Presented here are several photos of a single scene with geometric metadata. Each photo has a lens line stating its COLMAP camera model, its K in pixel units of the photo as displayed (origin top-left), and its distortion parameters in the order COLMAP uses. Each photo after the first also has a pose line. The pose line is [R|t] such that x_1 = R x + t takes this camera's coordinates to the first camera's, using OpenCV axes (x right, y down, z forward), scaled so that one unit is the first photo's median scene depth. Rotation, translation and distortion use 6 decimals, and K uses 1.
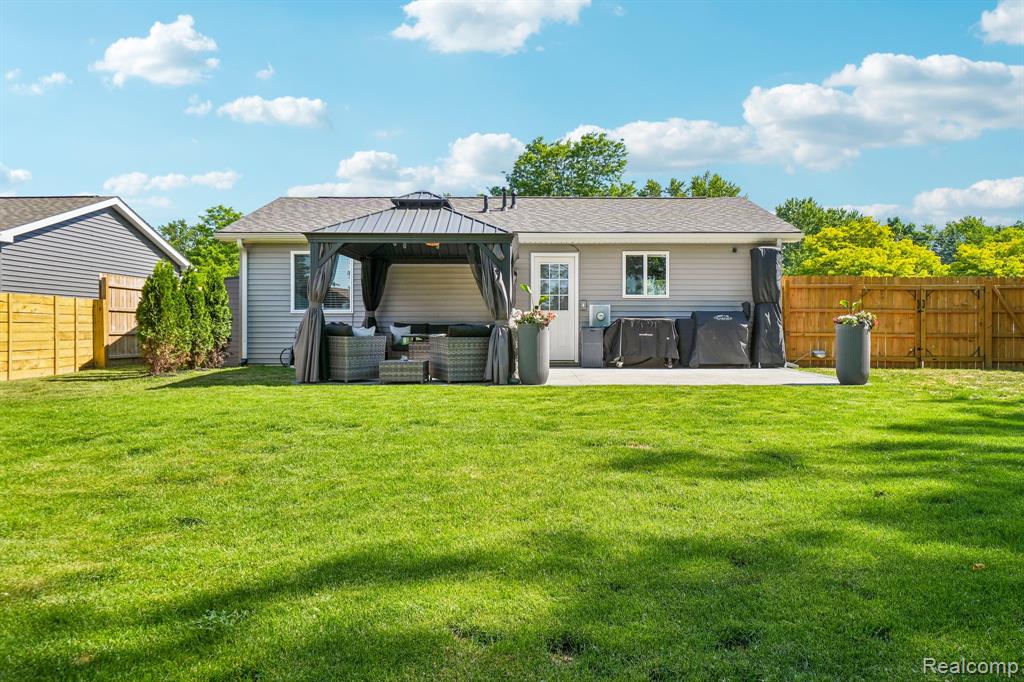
lens RADIAL K [[796.3, 0, 512.0], [0, 796.3, 341.0], [0, 0, 1]] dist [0.003852, -0.000013]
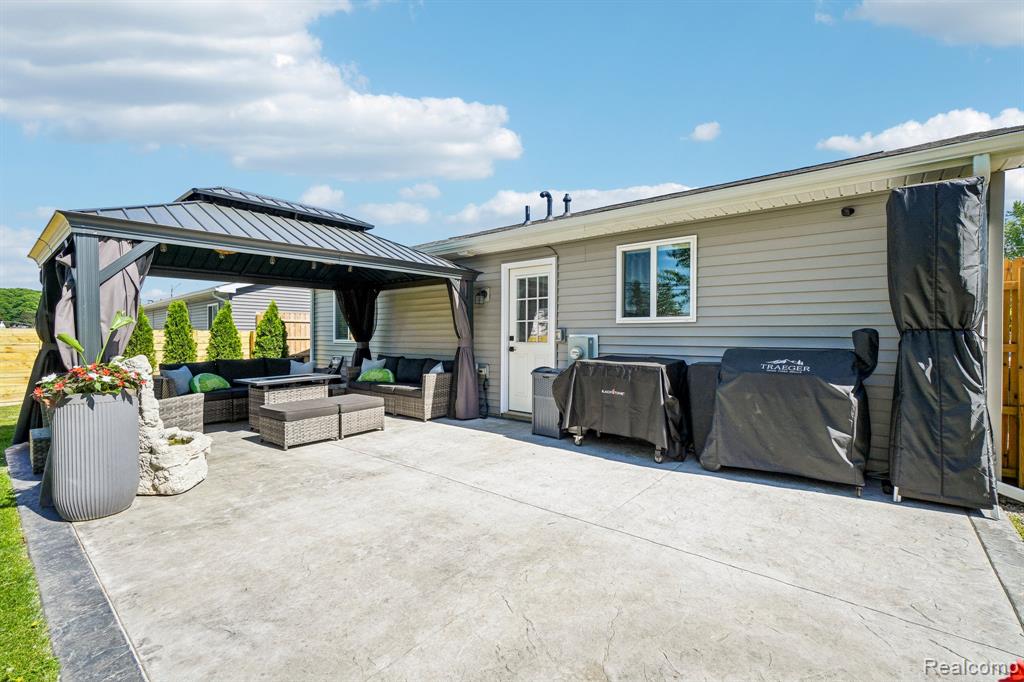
lens RADIAL K [[433.3, 0, 512.0], [0, 433.3, 341.0], [0, 0, 1]] dist [-0.002186, -0.000437]
pose [[0.790678, 0.006098, -0.612202, 0.291182], [-0.005242, 0.999981, 0.003190, -0.042722], [0.612210, 0.000687, 0.790695, 0.720878]]
